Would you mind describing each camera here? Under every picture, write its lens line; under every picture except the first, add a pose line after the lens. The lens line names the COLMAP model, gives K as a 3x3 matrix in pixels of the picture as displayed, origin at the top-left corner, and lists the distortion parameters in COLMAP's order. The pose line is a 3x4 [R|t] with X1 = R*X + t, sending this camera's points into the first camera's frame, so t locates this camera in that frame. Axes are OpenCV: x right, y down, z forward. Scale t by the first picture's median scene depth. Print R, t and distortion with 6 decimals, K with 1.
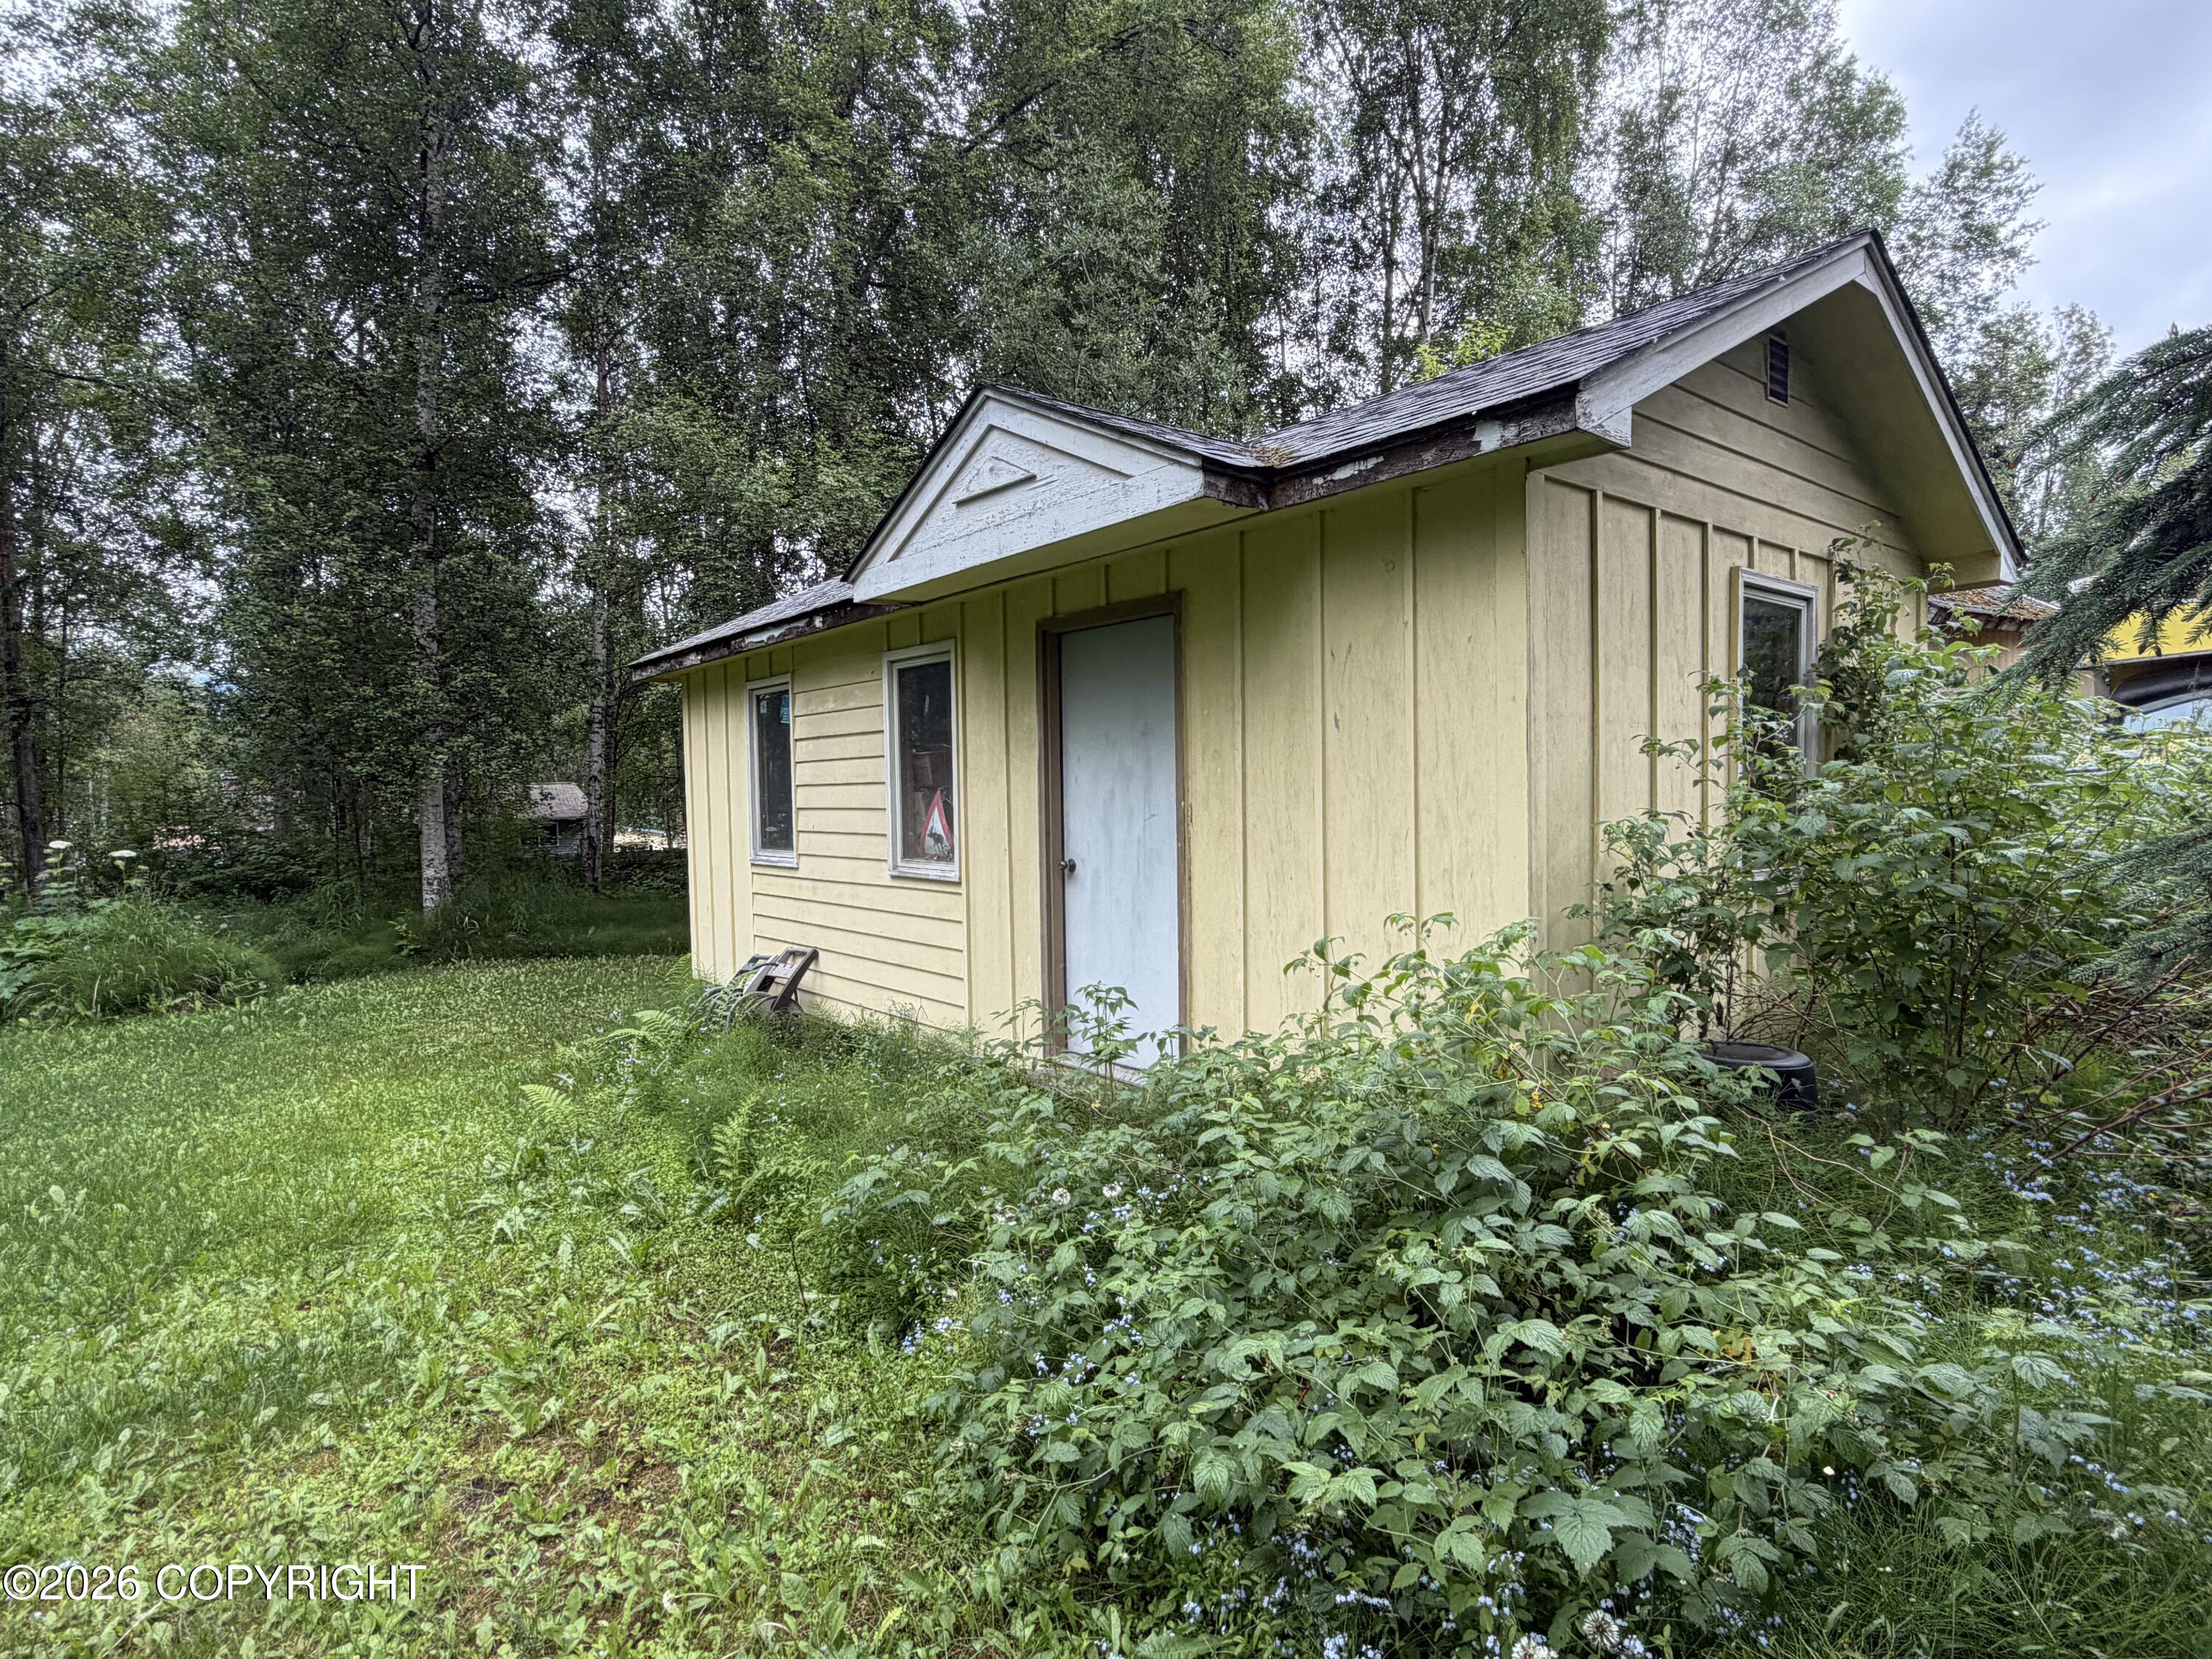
lens RADIAL K [[1167.0, 0, 1106.6], [0, 1167.0, 847.1], [0, 0, 1]] dist [-0.000783, -0.000058]
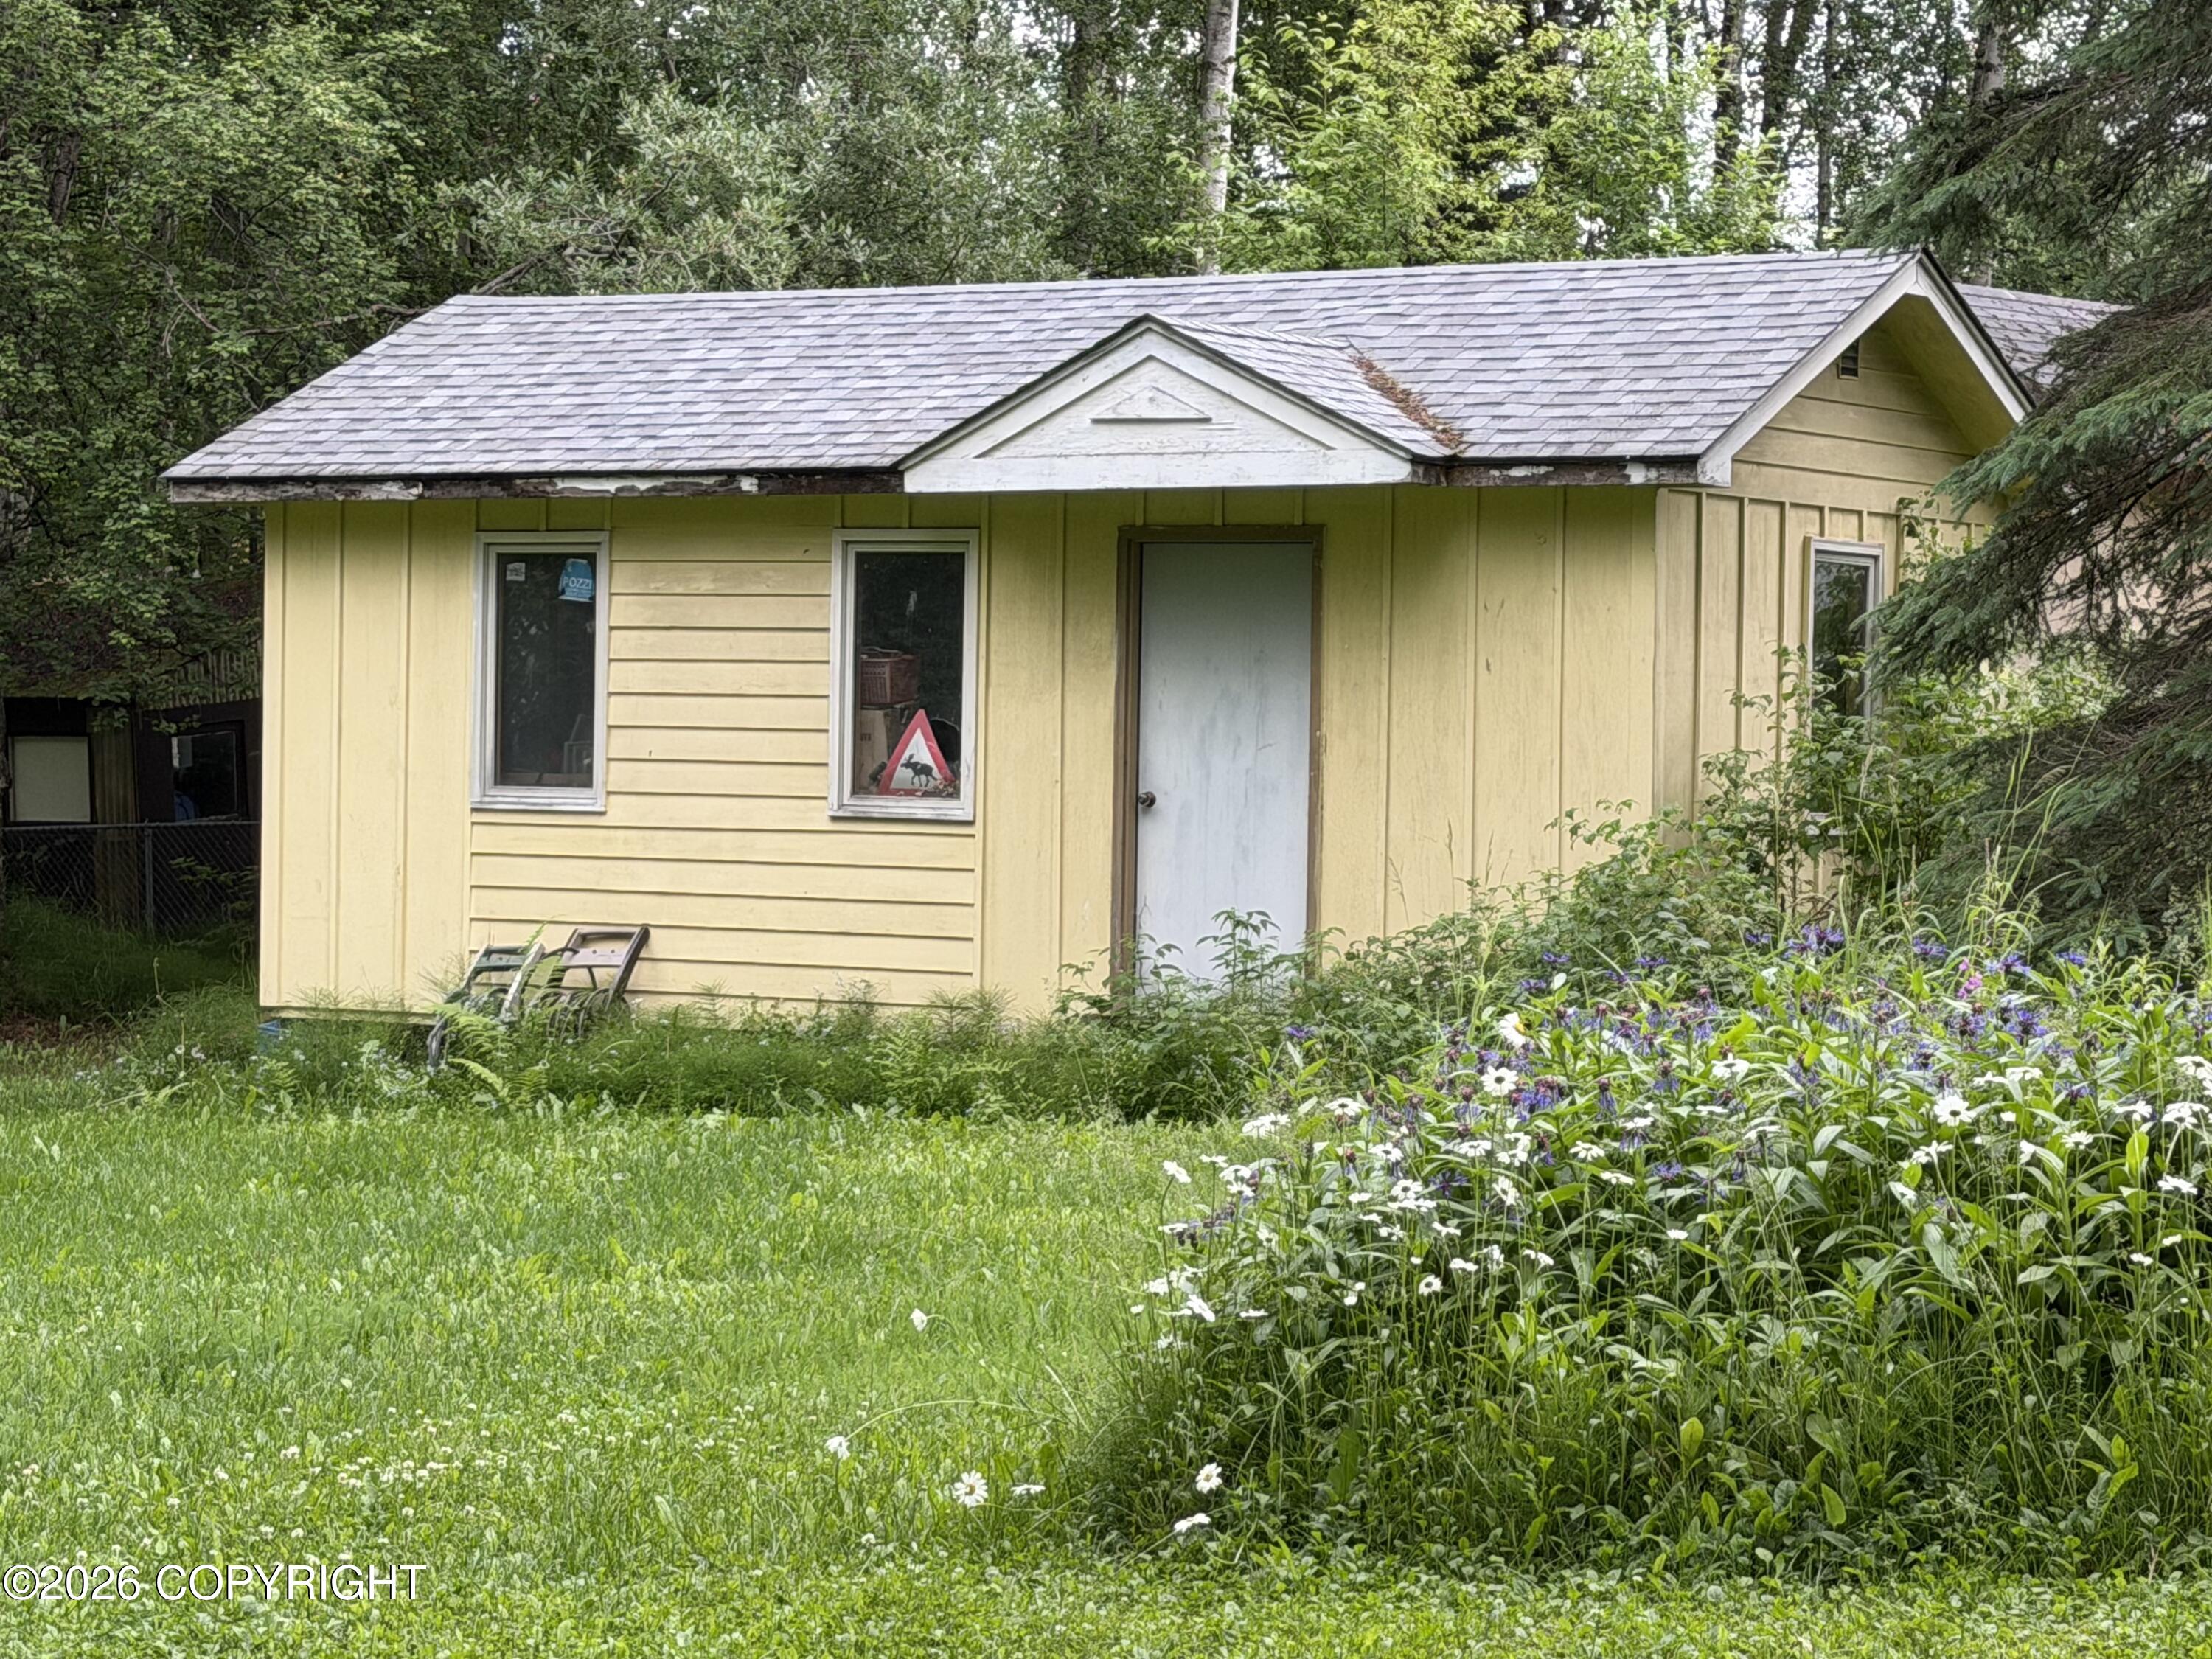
lens RADIAL K [[5218.0, 0, 1106.0], [0, 5218.0, 829.5], [0, 0, 1]] dist [0.009741, 0.053880]
pose [[0.946843, 0.026933, 0.320566, -1.494828], [-0.017885, 0.999355, -0.031136, 0.182584], [-0.321198, 0.023747, 0.946714, -3.100018]]
